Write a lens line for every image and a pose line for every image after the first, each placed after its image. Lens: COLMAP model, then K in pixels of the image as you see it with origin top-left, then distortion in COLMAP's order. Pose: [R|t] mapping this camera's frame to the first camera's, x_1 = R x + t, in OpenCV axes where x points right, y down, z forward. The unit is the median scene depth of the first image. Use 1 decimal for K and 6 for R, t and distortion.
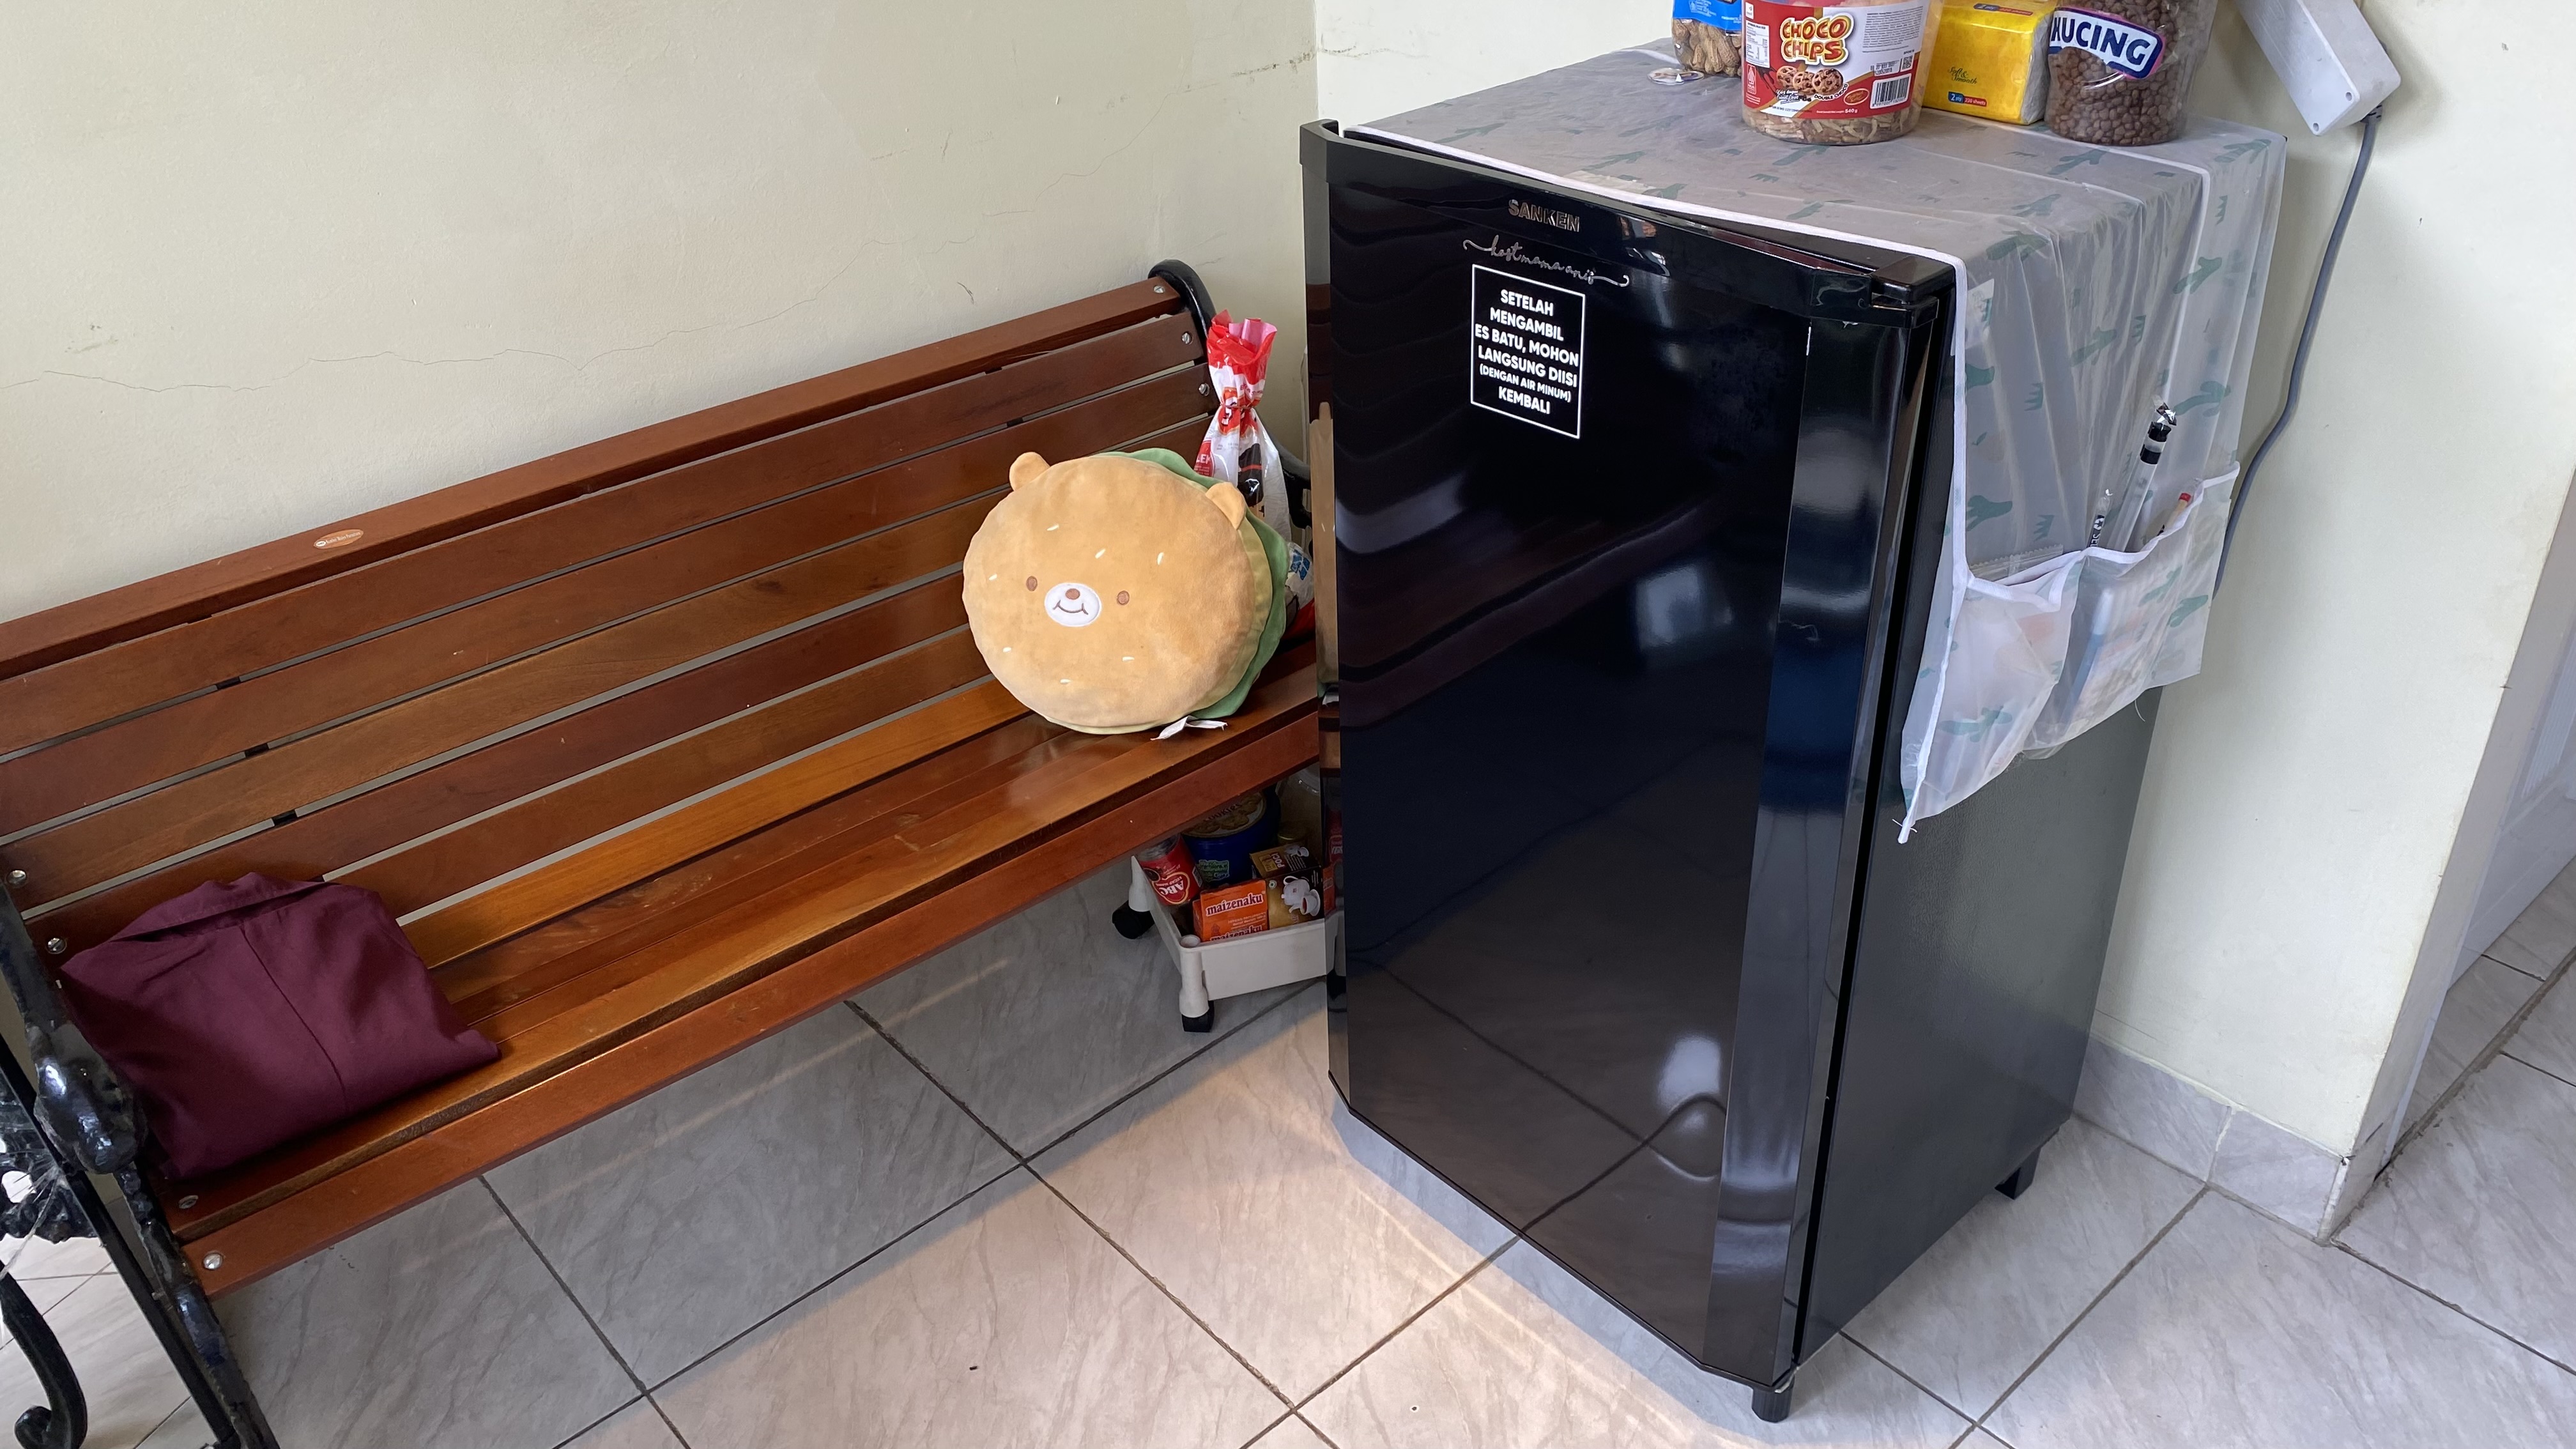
lens RADIAL K [[1977.9, 0, 1287.1], [0, 1977.9, 729.3], [0, 0, 1]] dist [0.058508, 0.012043]
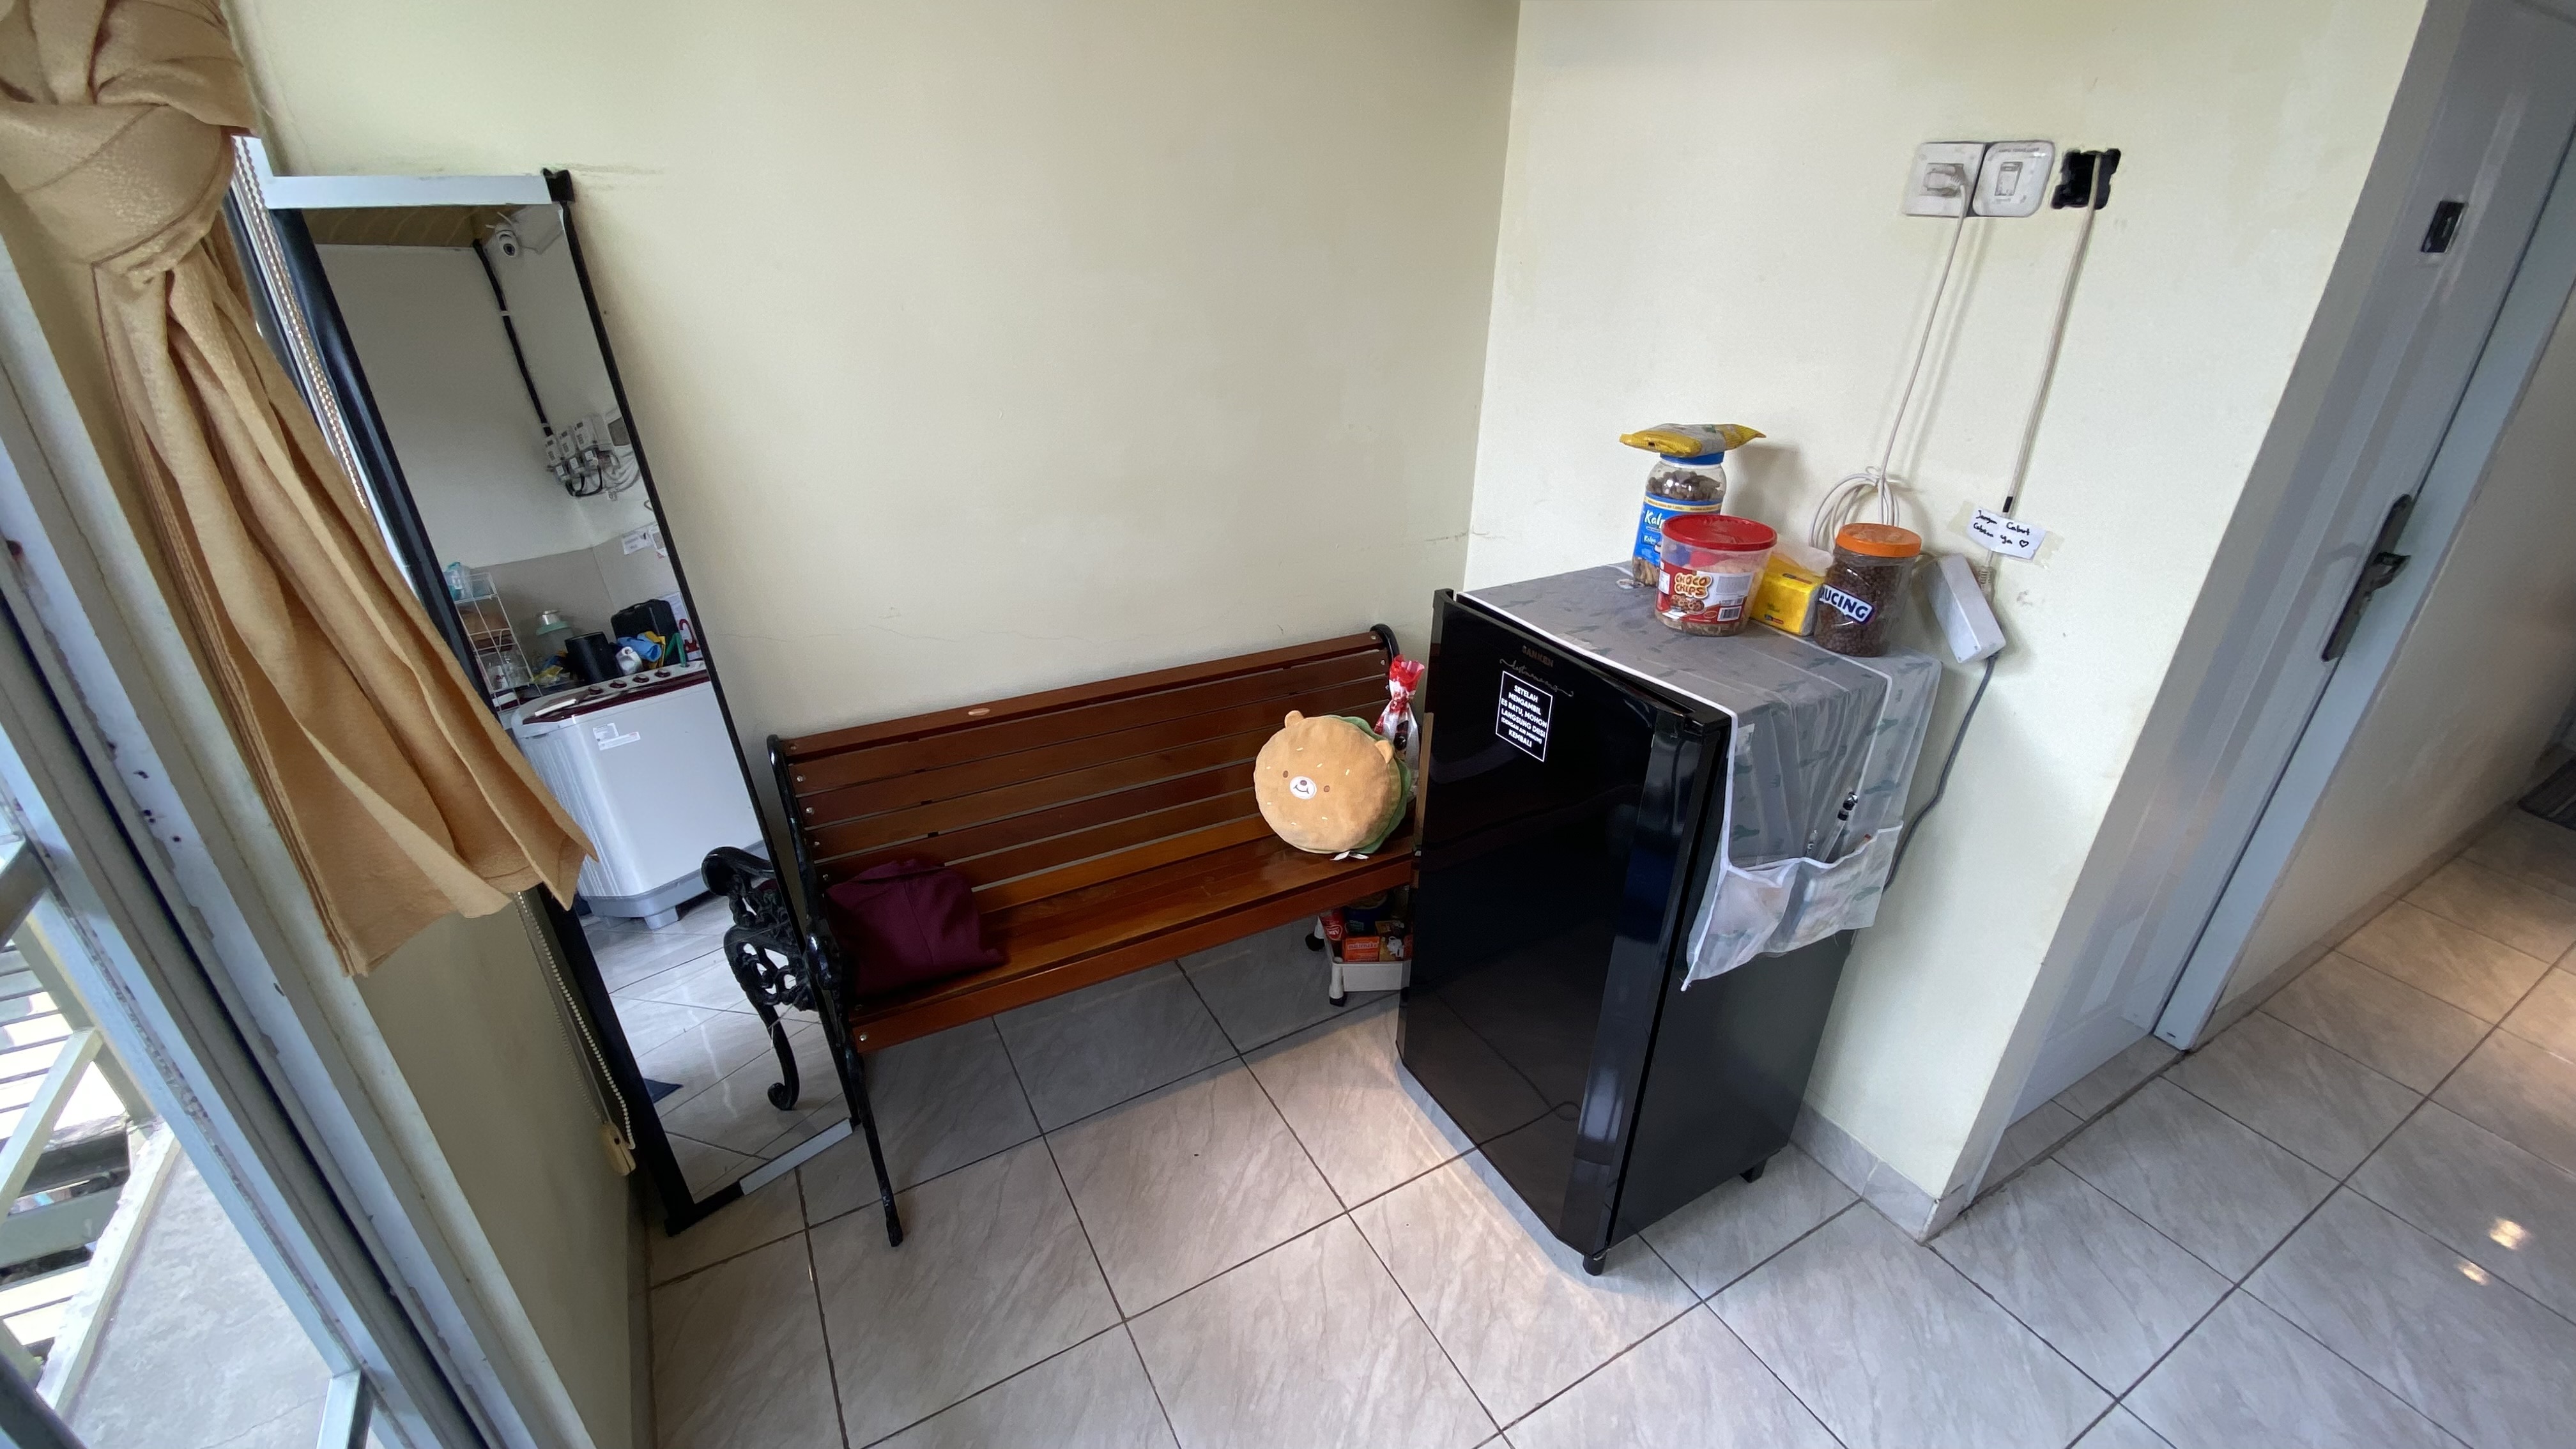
lens RADIAL K [[1059.8, 0, 1304.0], [0, 1059.8, 738.9], [0, 0, 1]] dist [0.044099, -0.001206]
pose [[0.976251, 0.147880, -0.158320, 0.060869], [-0.157534, 0.986237, -0.050200, -0.061175], [0.148717, 0.073948, 0.986111, -0.085567]]
